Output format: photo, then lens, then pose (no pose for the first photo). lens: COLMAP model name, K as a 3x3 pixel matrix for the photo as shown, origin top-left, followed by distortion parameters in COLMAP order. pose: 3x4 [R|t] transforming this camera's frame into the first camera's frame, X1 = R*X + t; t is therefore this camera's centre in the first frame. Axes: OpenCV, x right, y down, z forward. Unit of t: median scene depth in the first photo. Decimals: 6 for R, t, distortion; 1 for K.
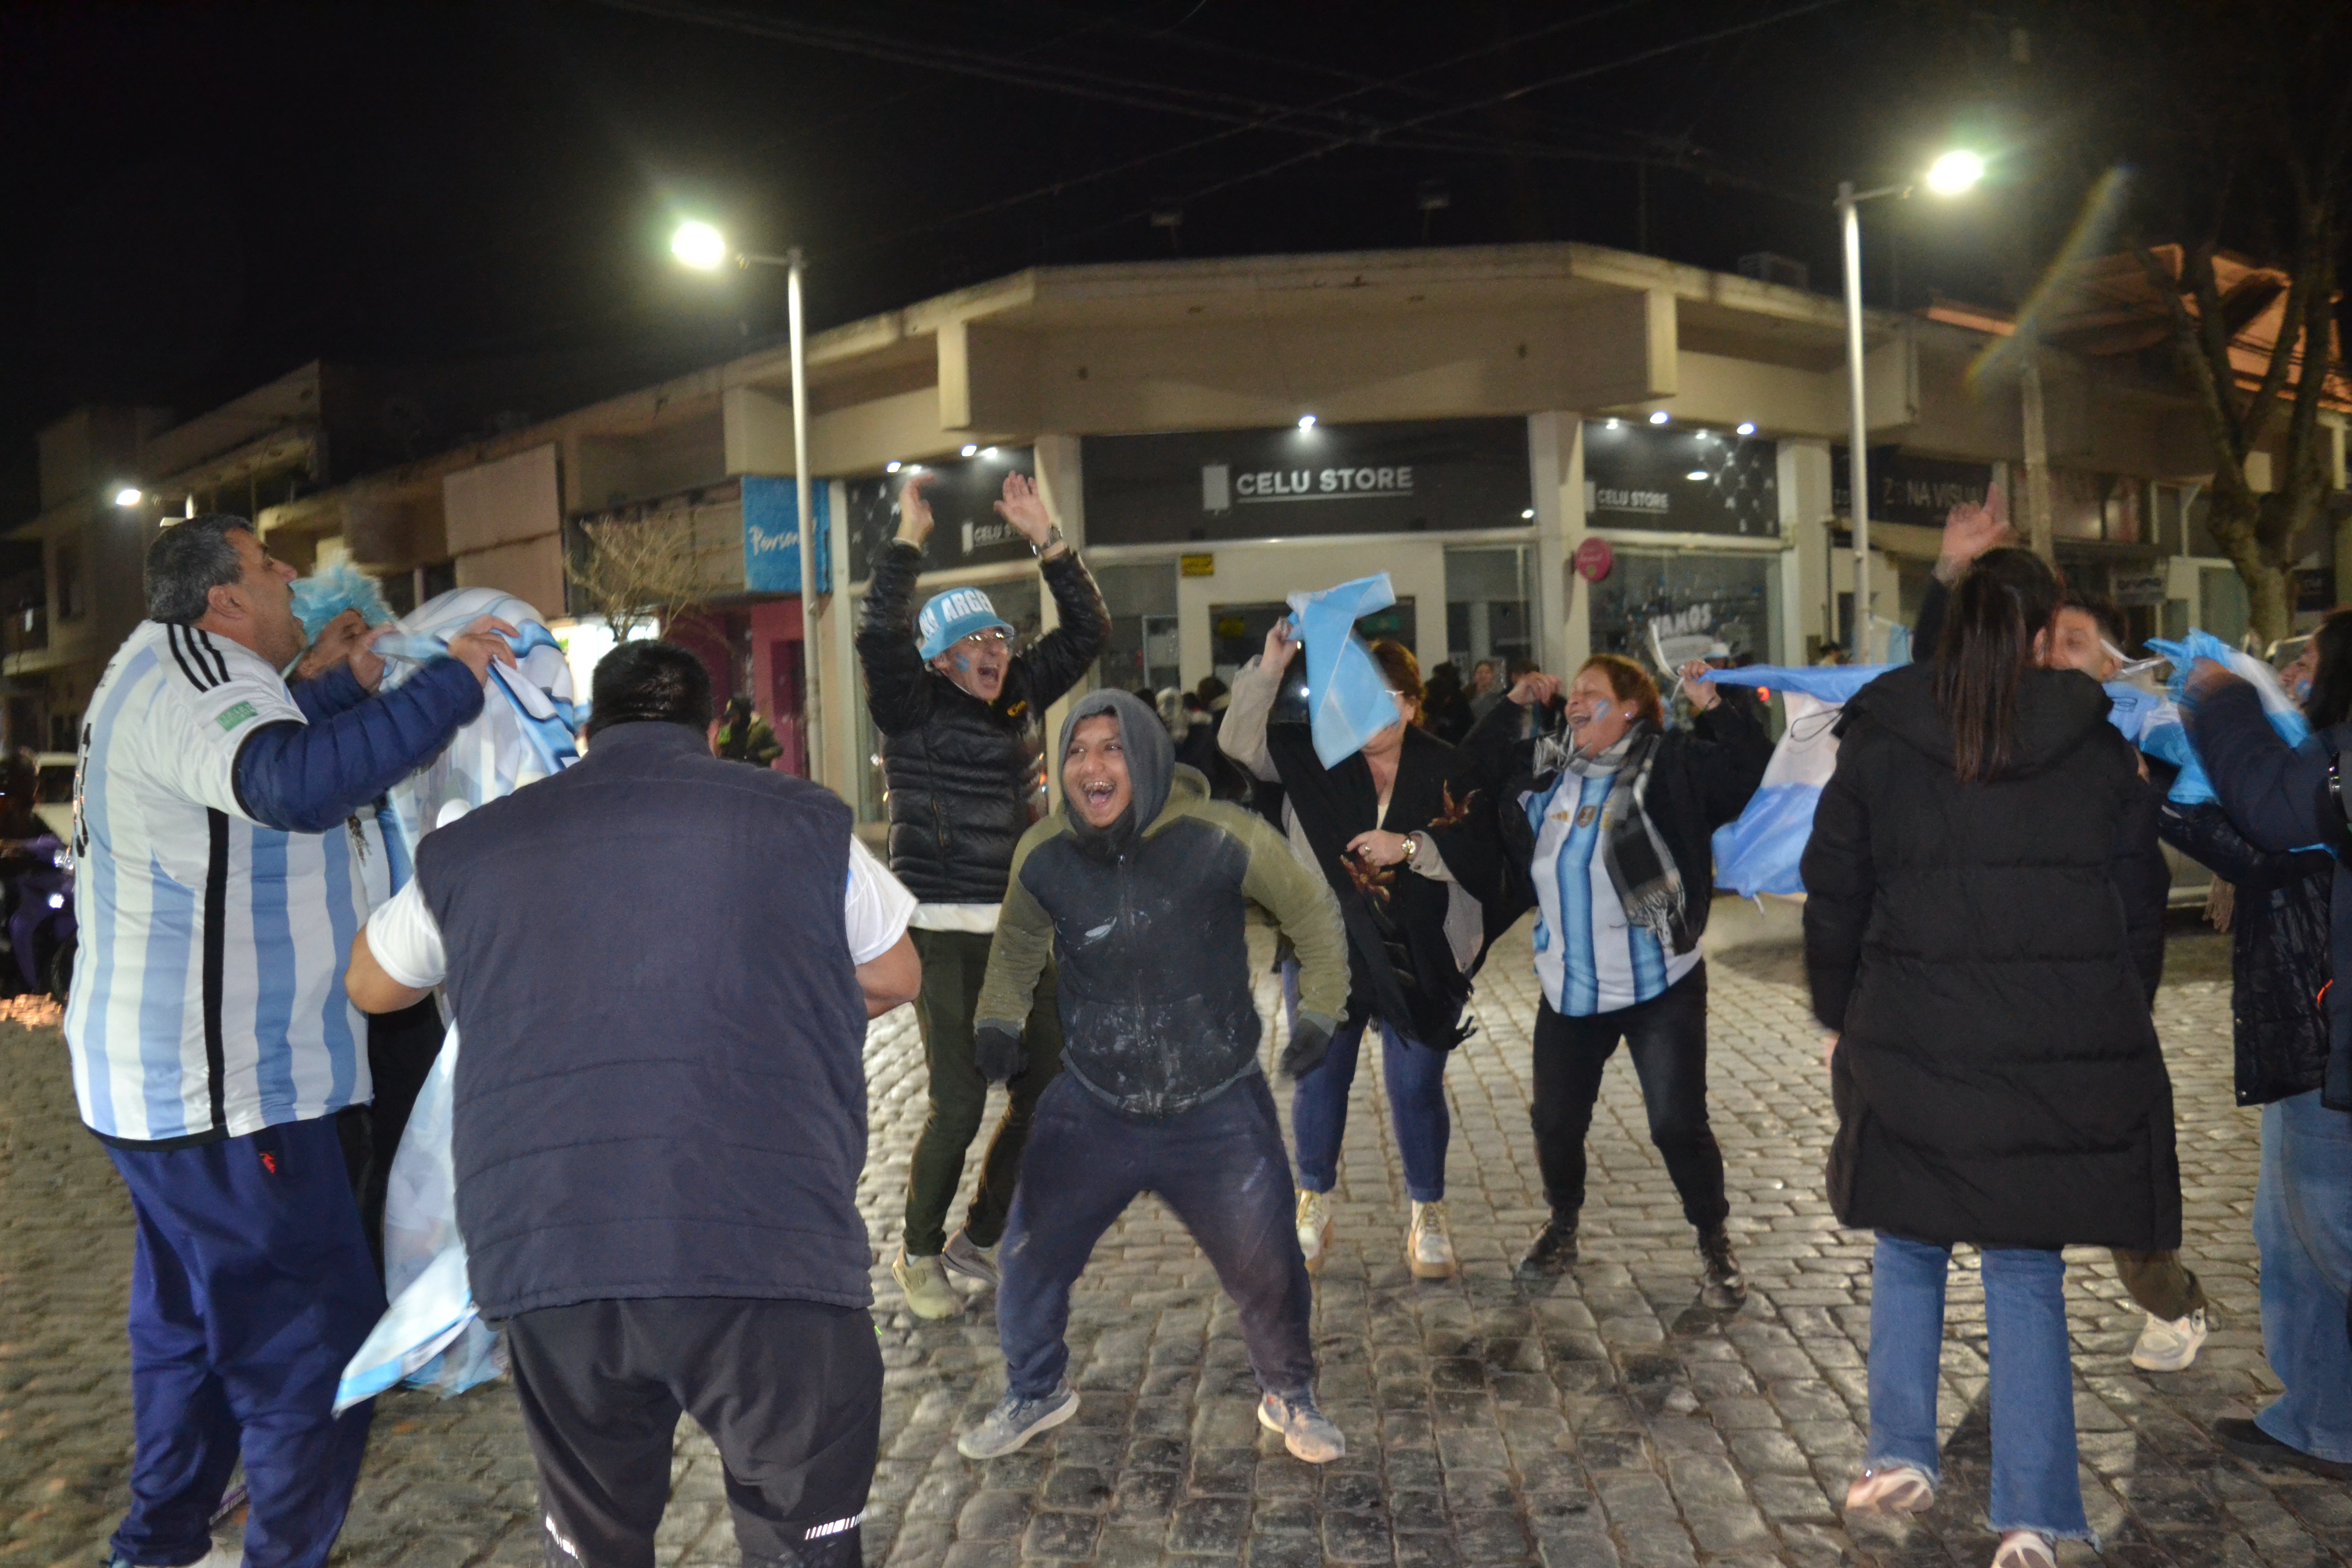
lens RADIAL K [[2031.8, 0, 1176.0], [0, 2031.8, 784.0], [0, 0, 1]] dist [-0.085267, 0.018450]
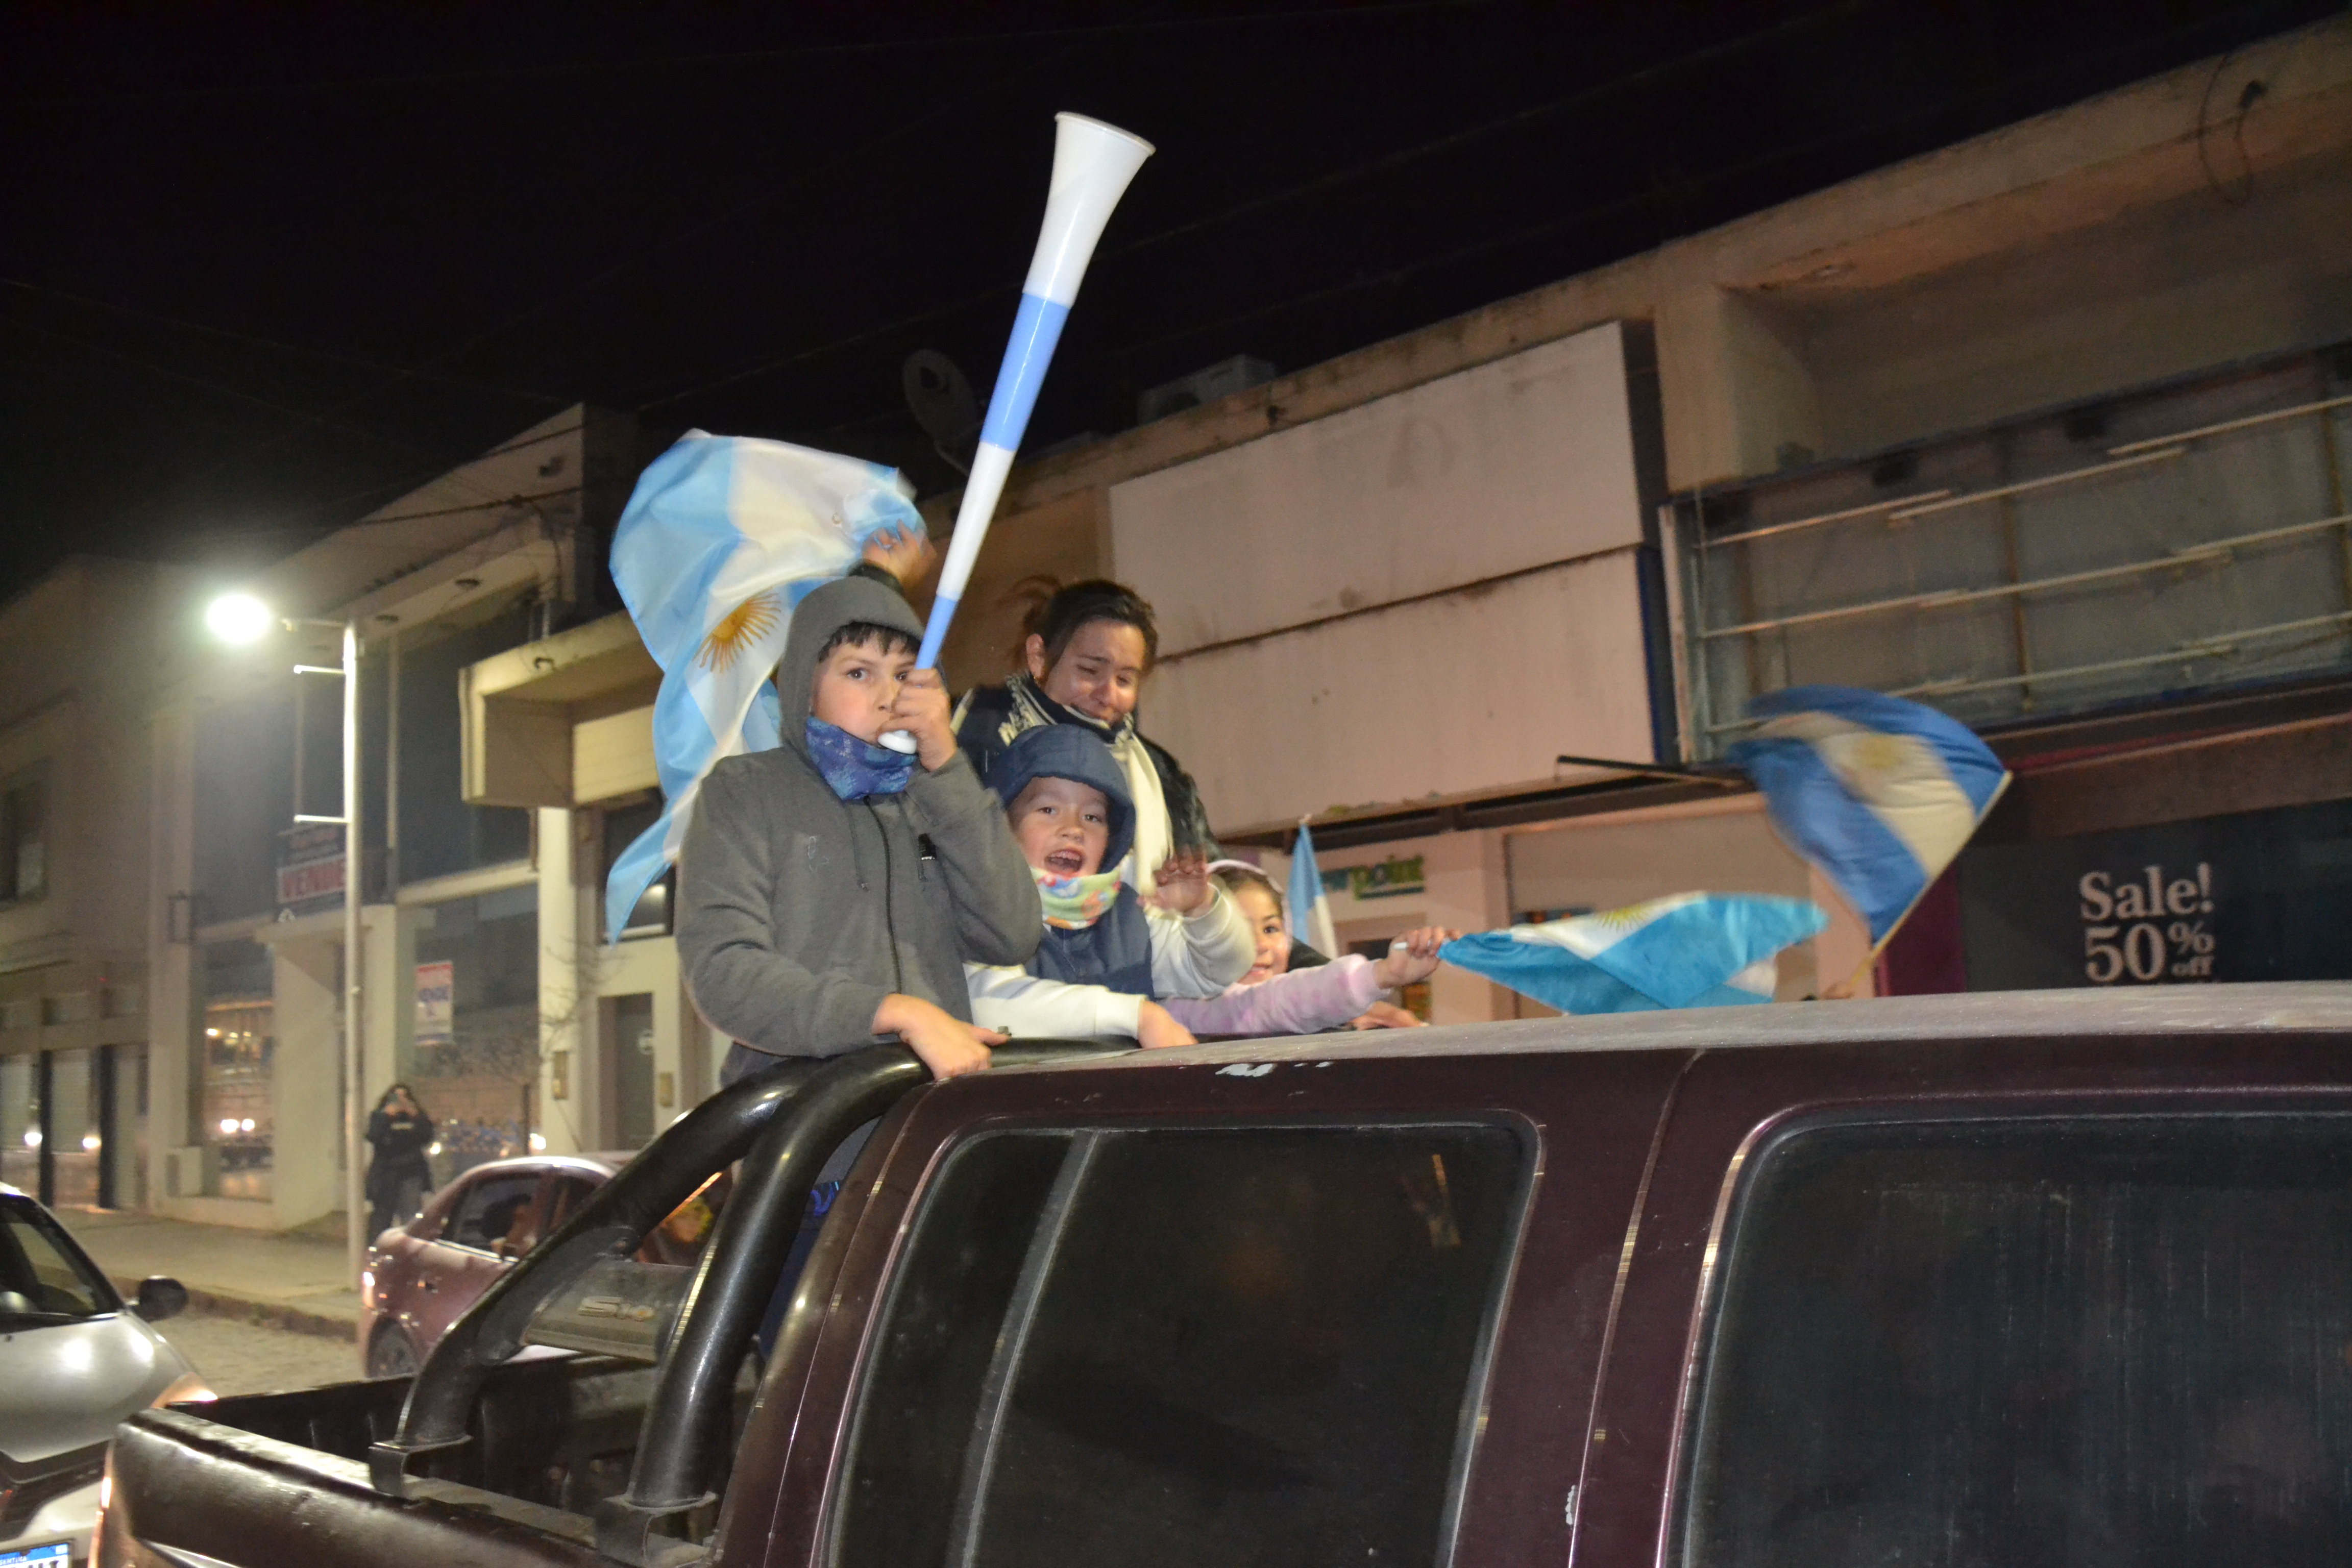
lens RADIAL K [[2031.8, 0, 1176.0], [0, 2031.8, 784.0], [0, 0, 1]] dist [-0.085267, 0.018450]
pose [[0.997676, 0.004591, 0.067985, -0.522873], [0.007484, 0.984307, -0.176304, -0.018110], [-0.067727, 0.176403, 0.981985, 0.796221]]
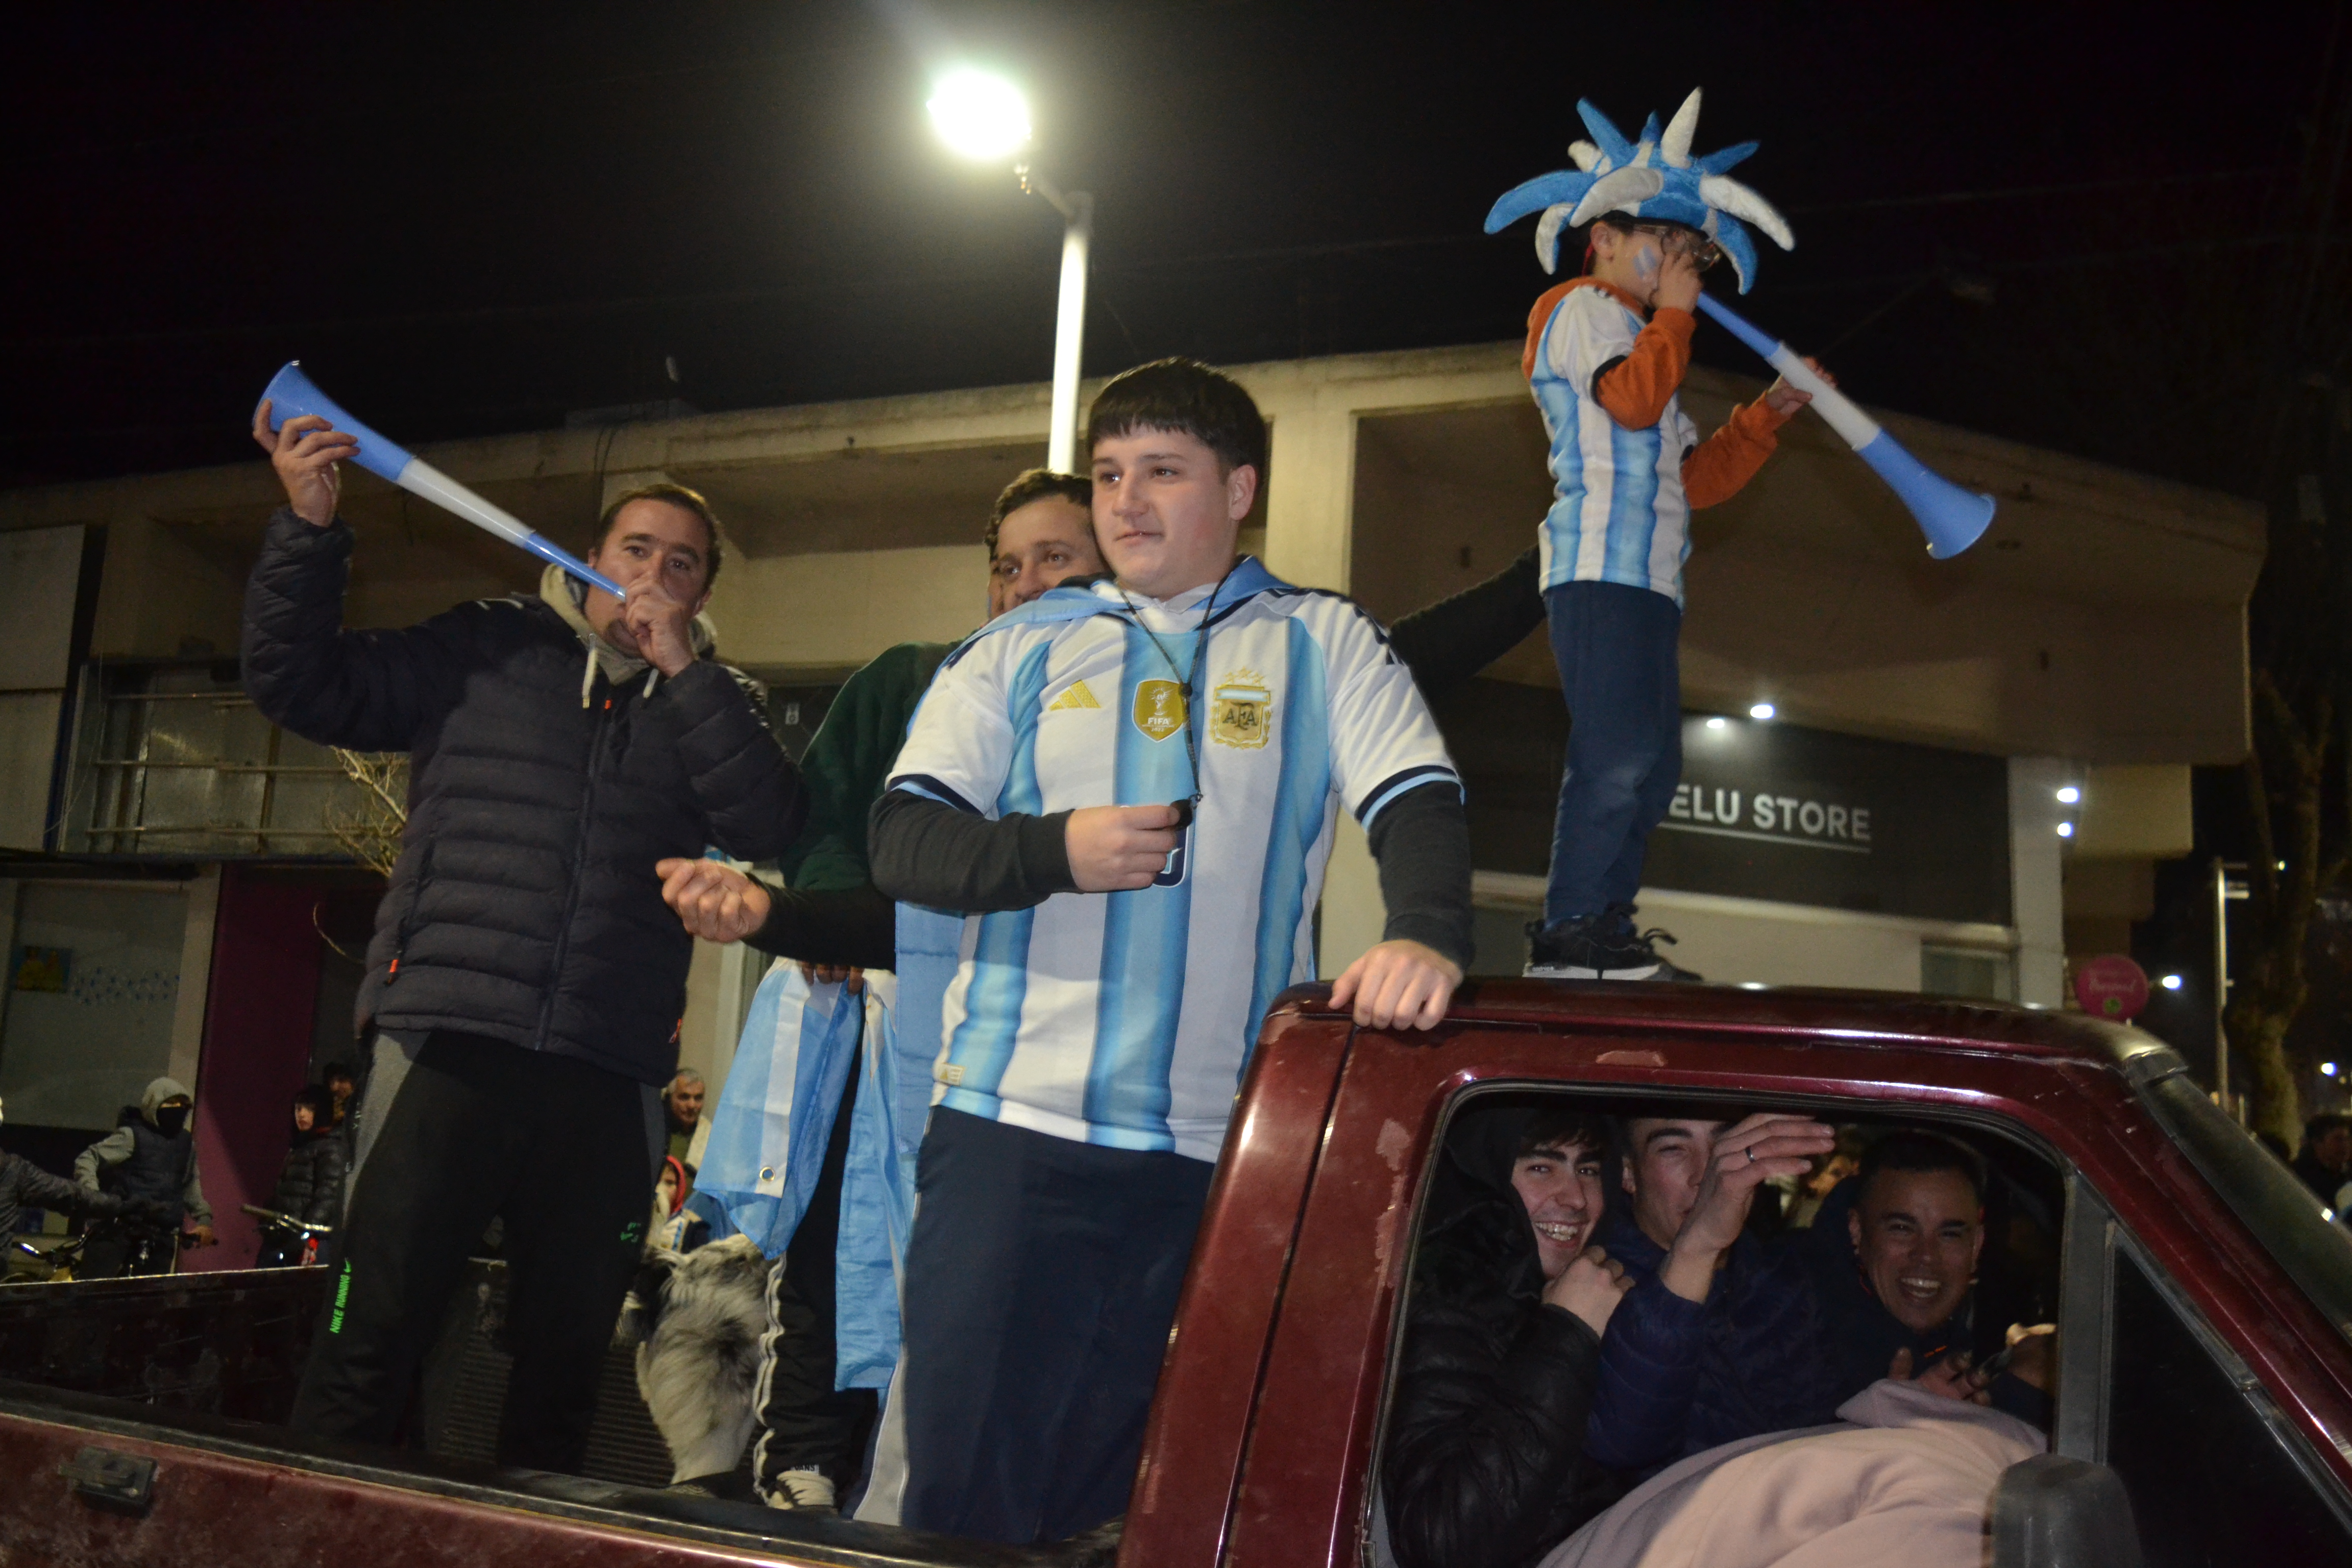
lens RADIAL K [[2117.5, 0, 1176.0], [0, 2117.5, 784.0], [0, 0, 1]] dist [-0.088910, 0.004757]
pose [[0.893214, 0.155464, 0.421900, -0.337870], [-0.071092, 0.975351, -0.208892, -0.013238], [-0.443976, 0.156592, 0.882249, 0.504146]]
